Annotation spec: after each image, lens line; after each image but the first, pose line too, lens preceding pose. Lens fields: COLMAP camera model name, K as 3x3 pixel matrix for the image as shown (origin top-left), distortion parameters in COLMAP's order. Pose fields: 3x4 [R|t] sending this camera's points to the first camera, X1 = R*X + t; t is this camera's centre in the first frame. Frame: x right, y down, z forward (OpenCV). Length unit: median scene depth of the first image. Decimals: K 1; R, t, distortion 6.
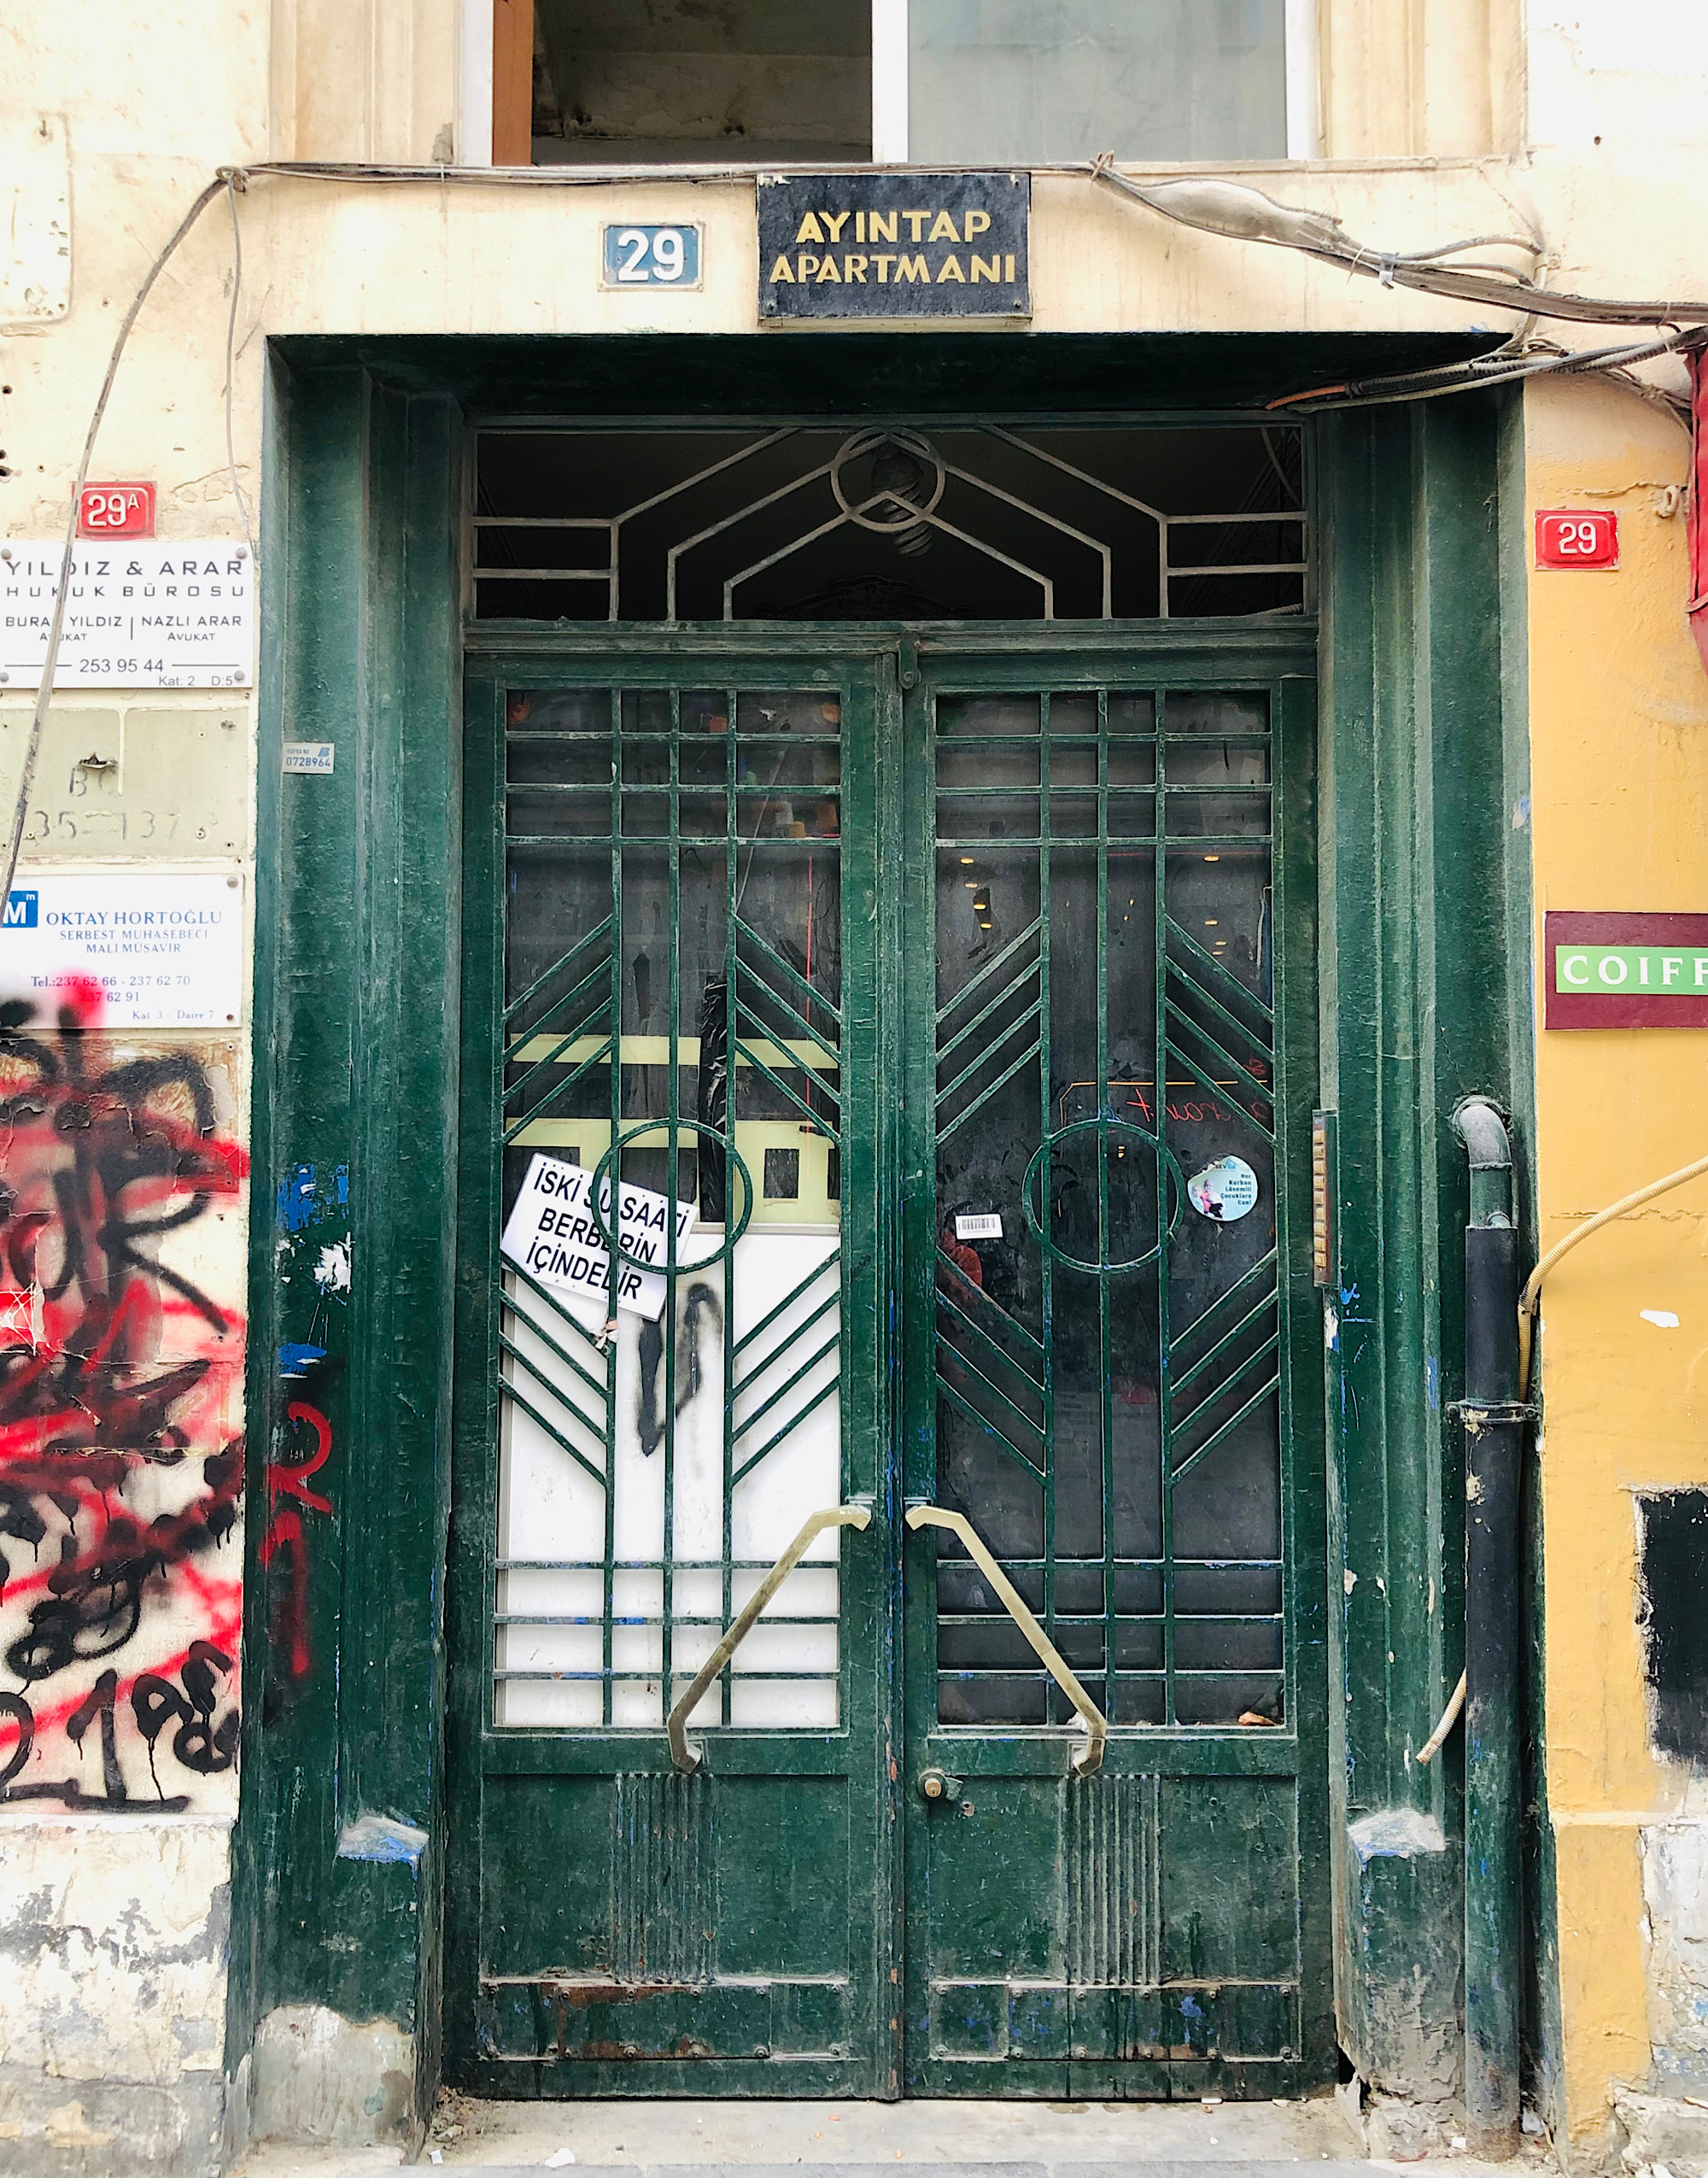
lens RADIAL K [[2178.7, 0, 855.0], [0, 2178.7, 1087.7], [0, 0, 1]] dist [0.026789, 0.000000]
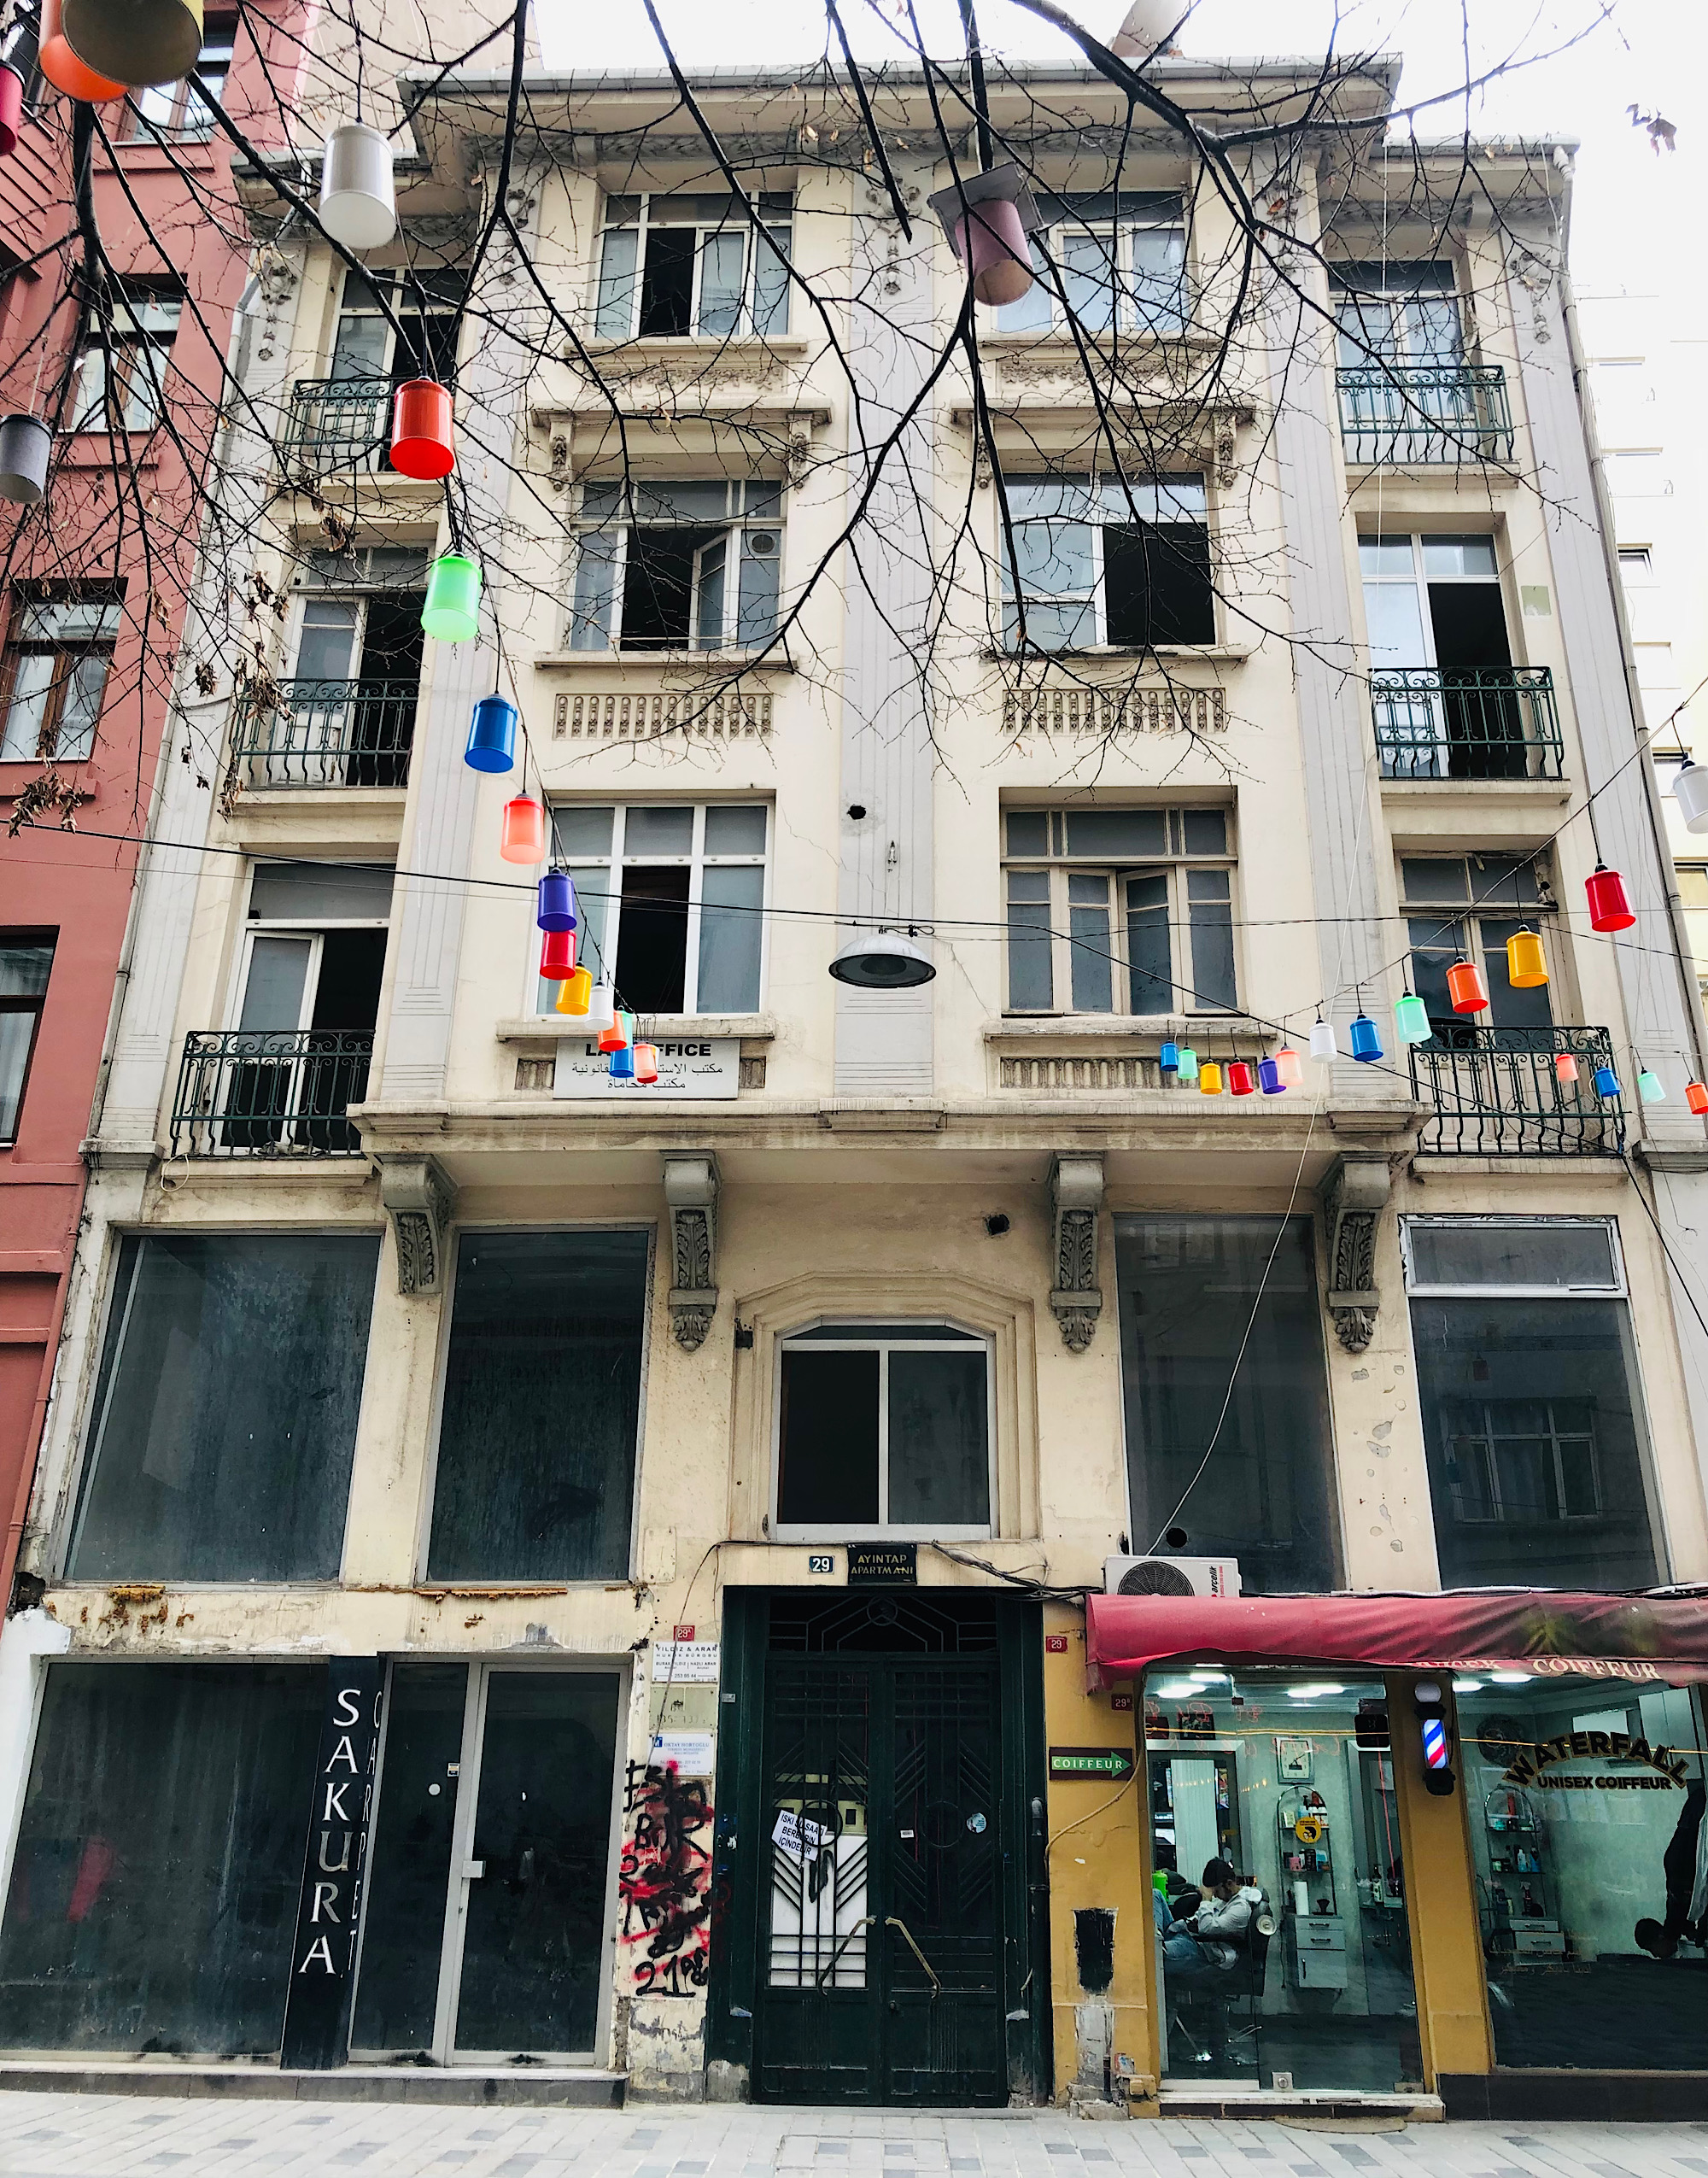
lens RADIAL K [[1757.5, 0, 852.2], [0, 1757.5, 1082.7], [0, 0, 1]] dist [0.004282, -0.000745]
pose [[0.999684, 0.002350, -0.025012, 0.040480], [-0.010729, 0.940186, -0.340494, -0.118205], [0.022715, 0.340654, 0.939914, -2.272681]]
